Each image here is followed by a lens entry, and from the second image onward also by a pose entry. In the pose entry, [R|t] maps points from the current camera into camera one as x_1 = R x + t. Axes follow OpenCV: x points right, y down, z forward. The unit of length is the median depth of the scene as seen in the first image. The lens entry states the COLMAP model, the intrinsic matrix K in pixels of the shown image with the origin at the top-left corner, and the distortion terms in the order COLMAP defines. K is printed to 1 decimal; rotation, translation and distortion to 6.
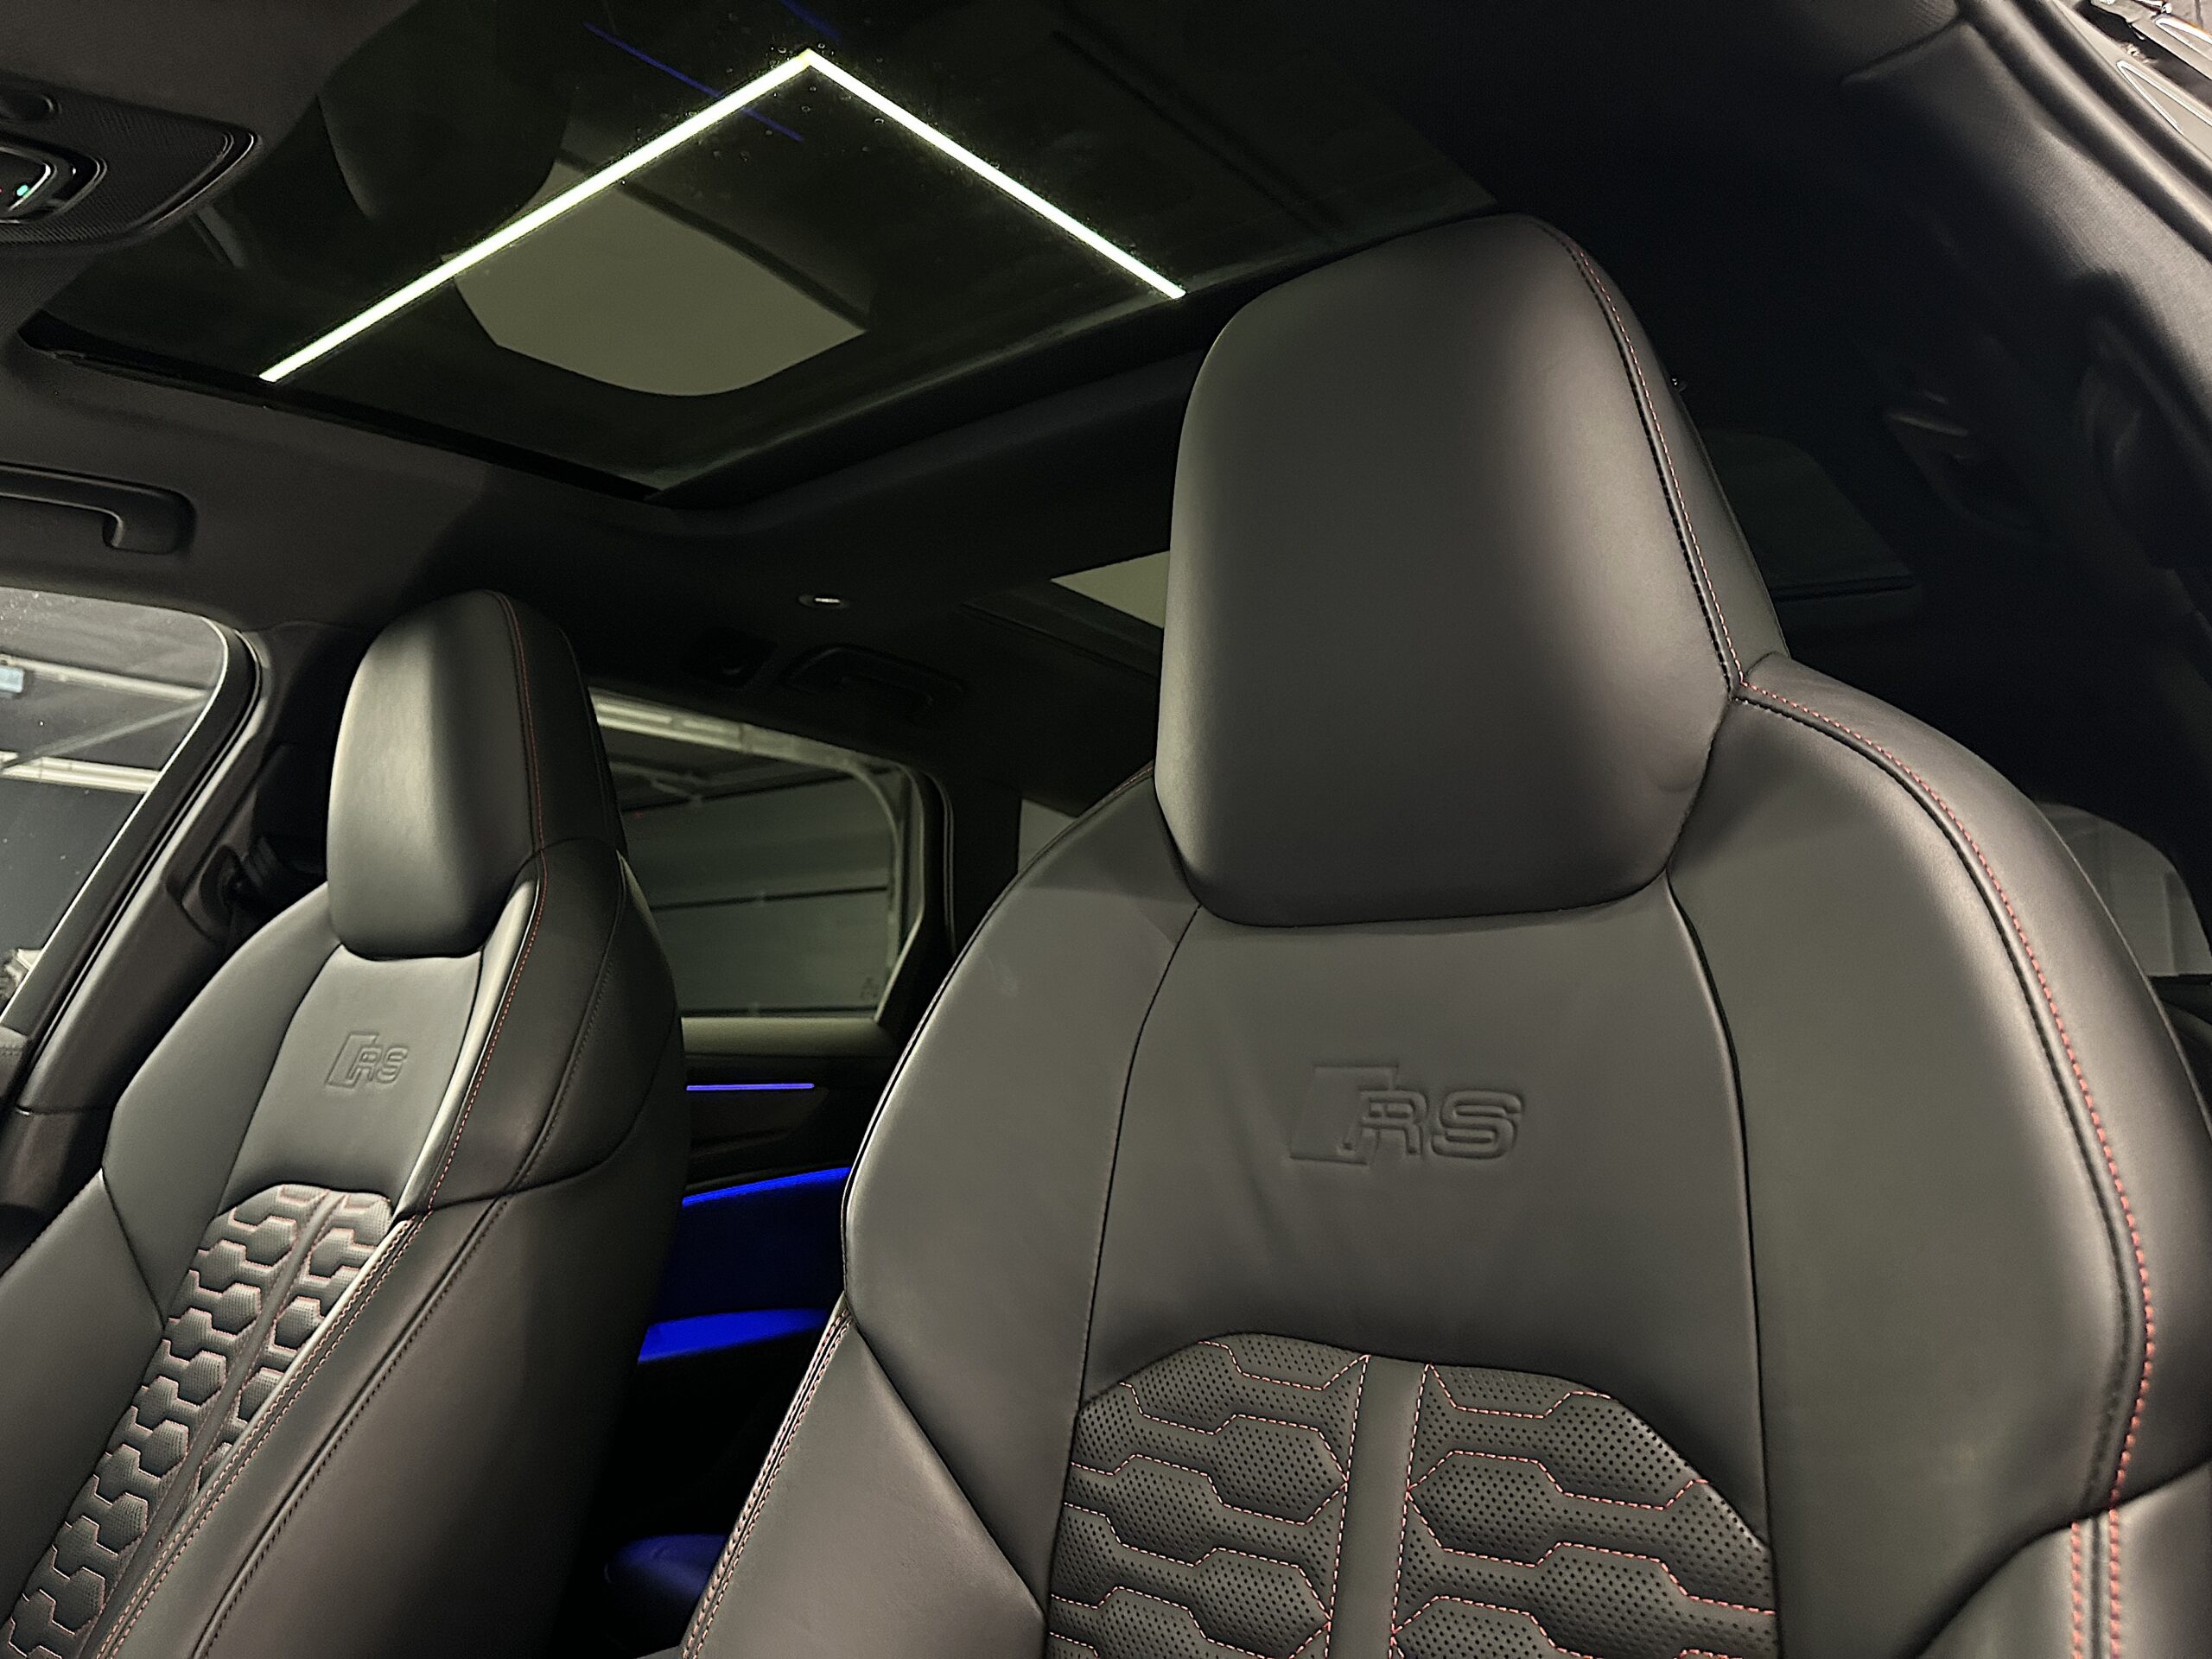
lens RADIAL K [[1571.9, 0, 1106.1], [0, 1571.9, 834.0], [0, 0, 1]] dist [0.028558, -0.010680]
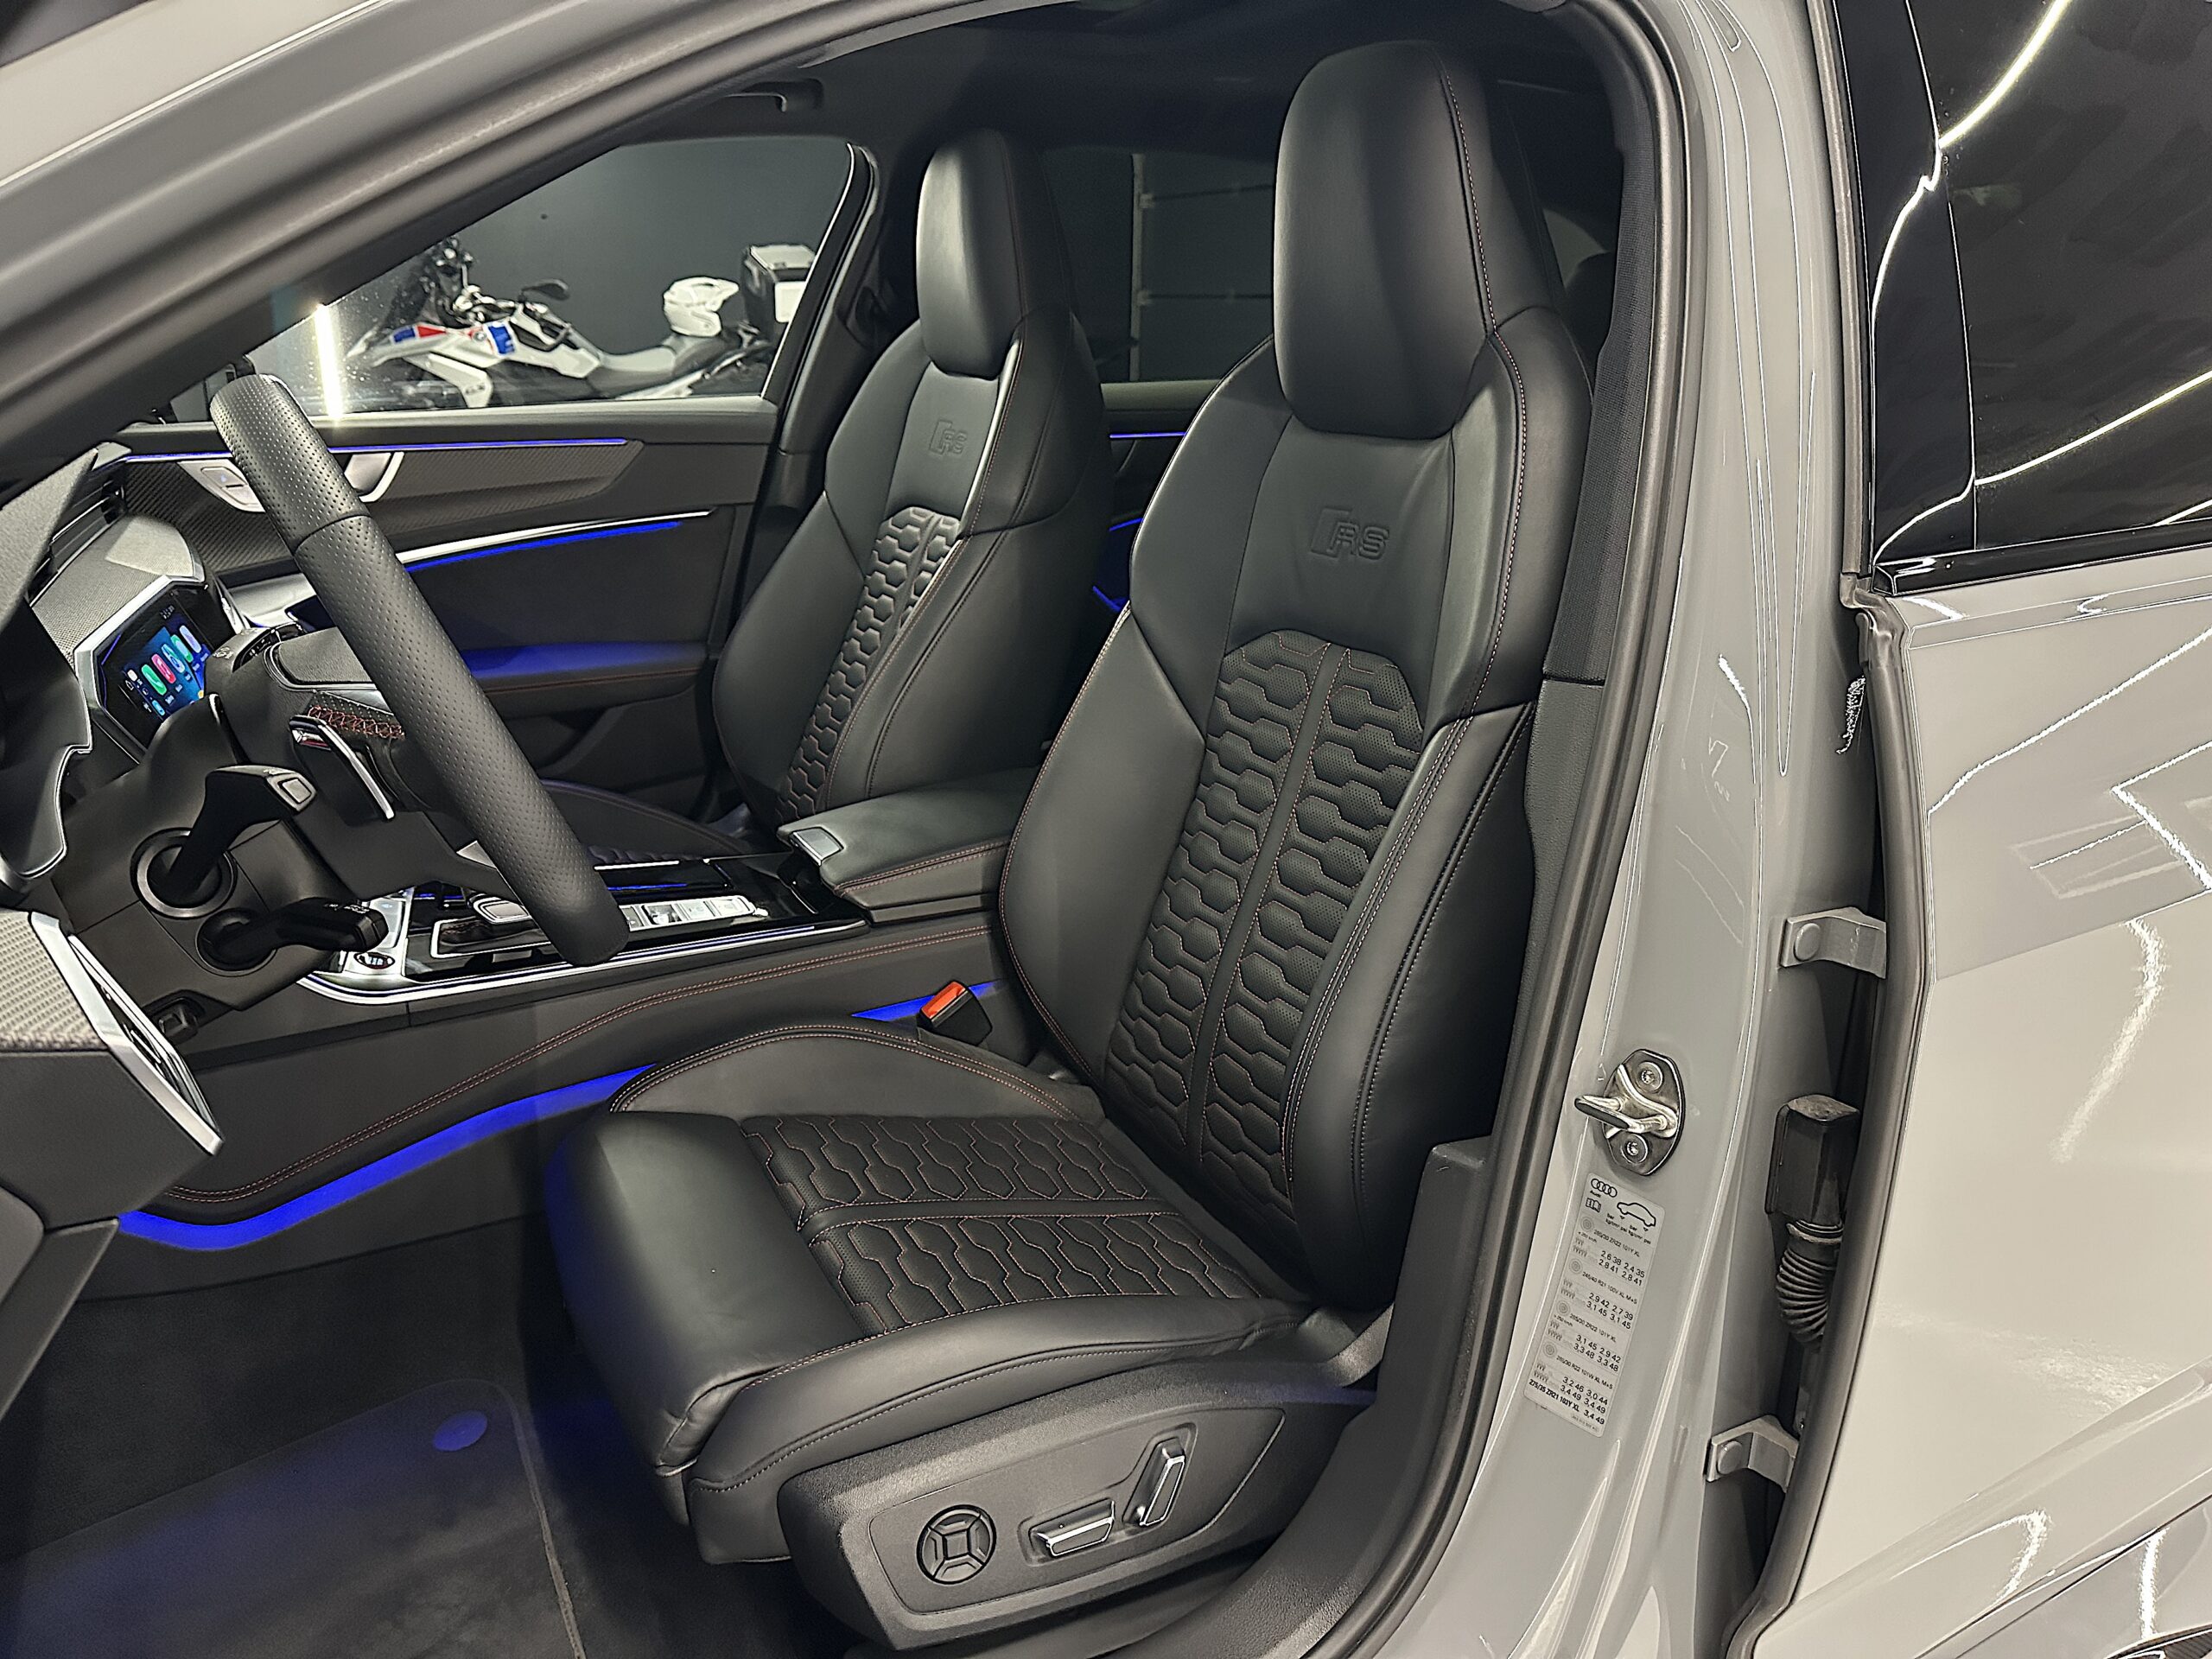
lens RADIAL K [[1571.9, 0, 1105.4], [0, 1571.9, 828.7], [0, 0, 1]] dist [0.028558, -0.010680]
pose [[0.924426, 0.122549, -0.361135, 0.365067], [0.046919, 0.903220, 0.426605, -0.197547], [0.378465, -0.411308, 0.829210, -0.533583]]
